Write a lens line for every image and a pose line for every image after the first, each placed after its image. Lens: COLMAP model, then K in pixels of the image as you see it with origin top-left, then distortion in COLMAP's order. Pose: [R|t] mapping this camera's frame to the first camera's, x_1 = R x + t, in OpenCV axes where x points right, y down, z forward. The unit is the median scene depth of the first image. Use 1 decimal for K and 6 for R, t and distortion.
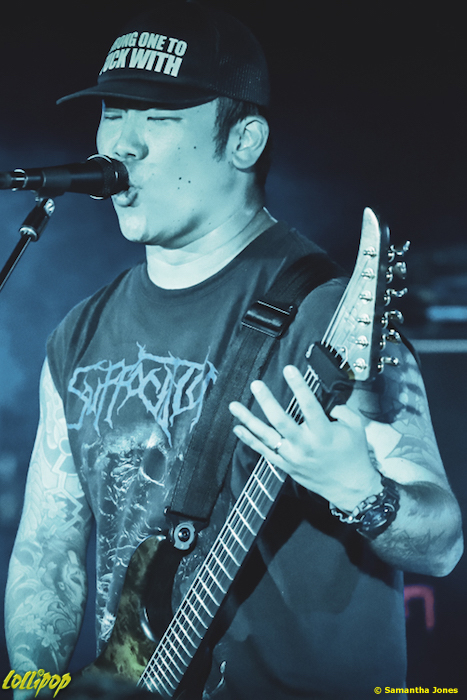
lens RADIAL K [[2629.4, 0, 234.6], [0, 2629.4, 351.6], [0, 0, 1]] dist [-1.731638, 0.000000]
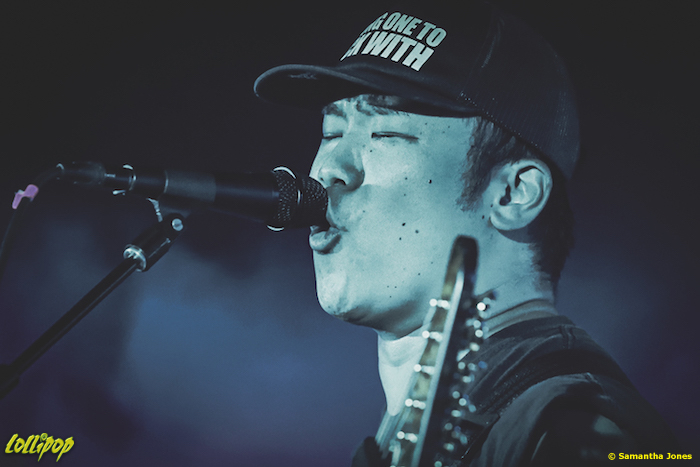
lens RADIAL K [[2620.5, 0, 349.7], [0, 2620.5, 233.1], [0, 0, 1]] dist [-1.556633, 0.000000]
pose [[0.983656, 0.158096, -0.086181, 0.024381], [-0.164592, 0.983558, -0.074323, -0.010515], [0.073013, 0.087293, 0.993503, 0.306965]]
